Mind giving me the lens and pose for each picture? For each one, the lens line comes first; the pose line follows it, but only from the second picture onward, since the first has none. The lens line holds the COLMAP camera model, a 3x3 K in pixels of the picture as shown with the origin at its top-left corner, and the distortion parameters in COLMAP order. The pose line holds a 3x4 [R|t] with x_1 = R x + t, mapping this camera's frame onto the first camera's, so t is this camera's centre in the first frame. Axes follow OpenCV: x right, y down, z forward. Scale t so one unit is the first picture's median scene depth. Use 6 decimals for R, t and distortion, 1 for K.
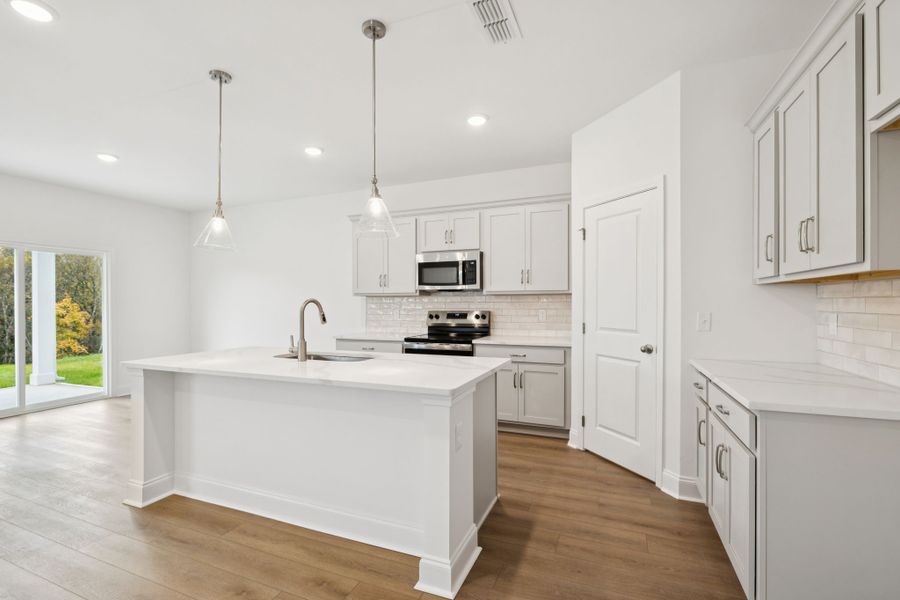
lens RADIAL K [[396.7, 0, 451.9], [0, 396.7, 306.0], [0, 0, 1]] dist [-0.011296, 0.000081]
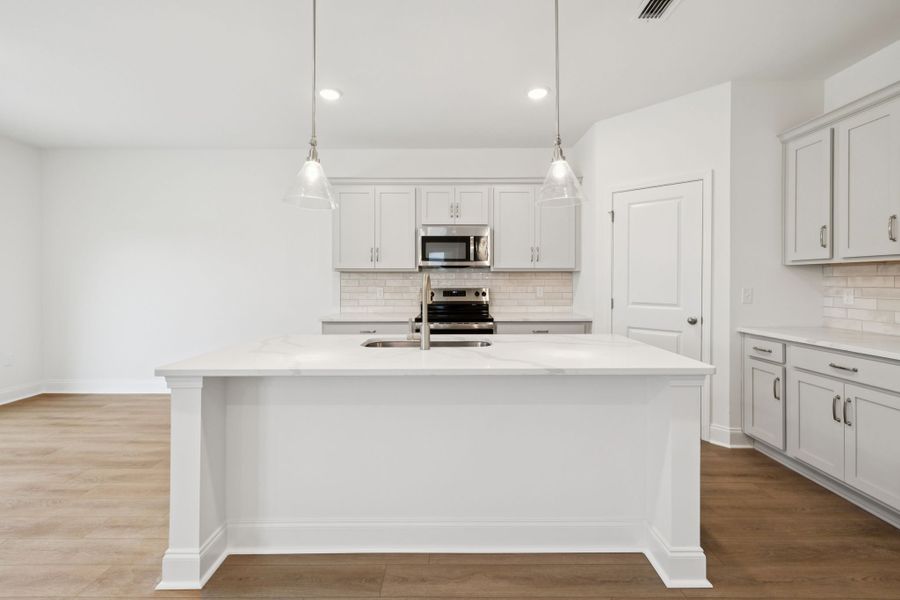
lens RADIAL K [[386.8, 0, 449.9], [0, 386.8, 284.6], [0, 0, 1]] dist [0.000169, -0.000312]
pose [[0.930991, -0.000426, 0.365042, -0.397385], [-0.000029, 0.999999, 0.001241, 0.002854], [-0.365043, -0.001166, 0.930990, 0.152655]]
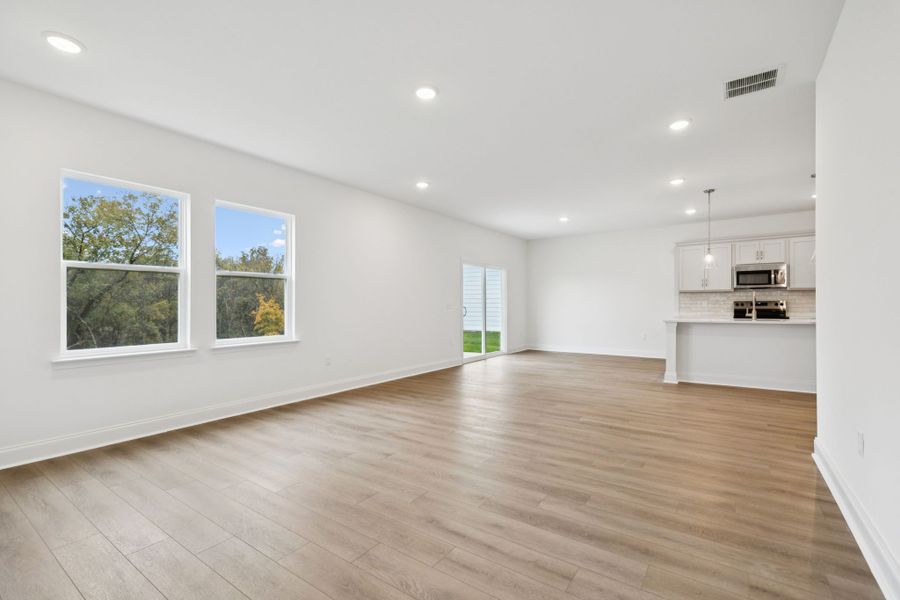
lens RADIAL K [[396.7, 0, 451.9], [0, 396.7, 306.0], [0, 0, 1]] dist [-0.011296, 0.000081]
pose [[0.972839, 0.000236, -0.231484, -0.955048], [-0.000945, 0.999995, -0.002950, 0.044511], [0.231482, 0.003088, 0.972834, -0.956159]]
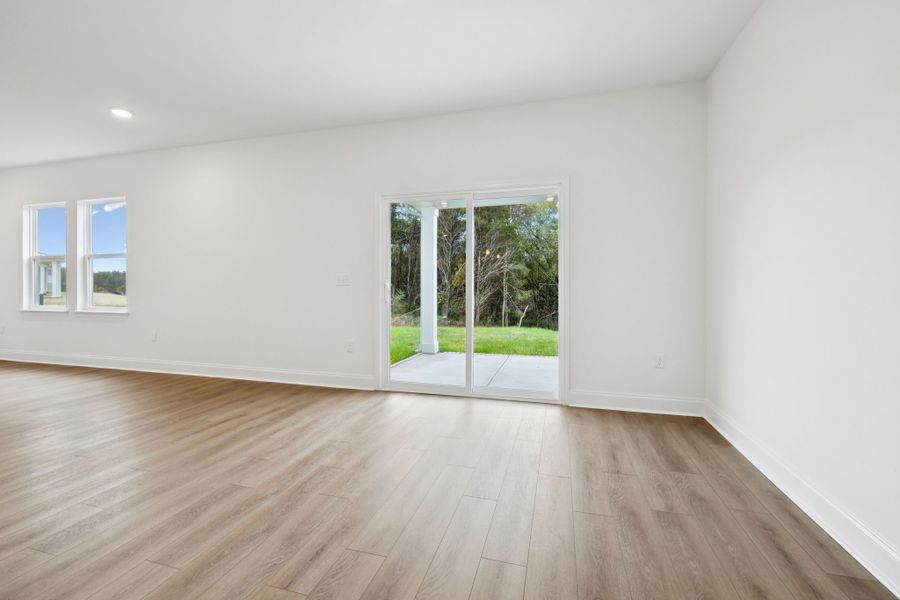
lens RADIAL K [[386.8, 0, 449.9], [0, 386.8, 284.6], [0, 0, 1]] dist [0.000169, -0.000312]
pose [[0.099337, 0.001932, -0.995052, -0.341392], [-0.007699, 0.999970, 0.001173, 0.046298], [0.995024, 0.007545, 0.099349, 1.003719]]
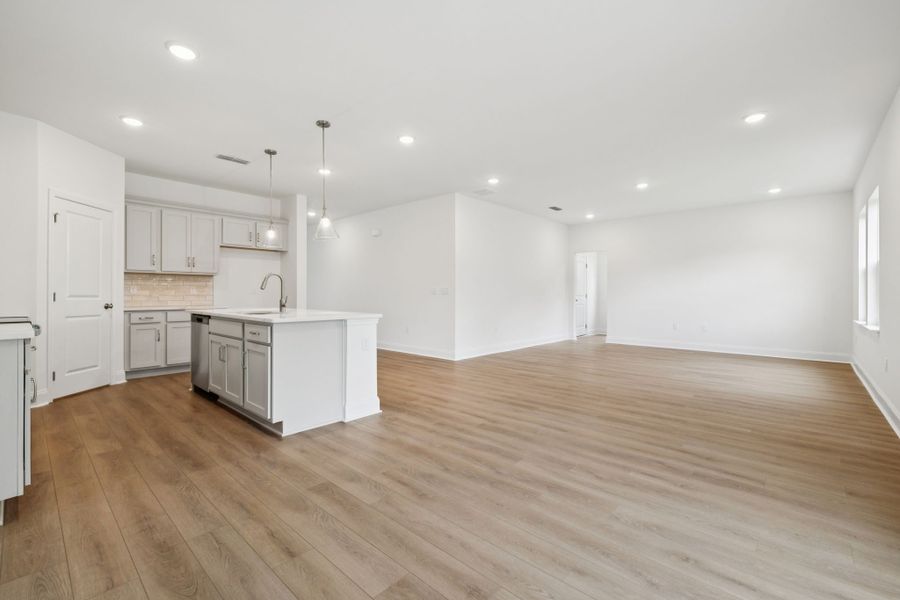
lens RADIAL K [[386.8, 0, 449.9], [0, 386.8, 284.6], [0, 0, 1]] dist [0.000169, -0.000312]
pose [[-0.934323, 0.012616, 0.356203, -1.000926], [0.005085, 0.999744, -0.022069, 0.043189], [-0.356390, -0.018808, -0.934148, 1.412101]]
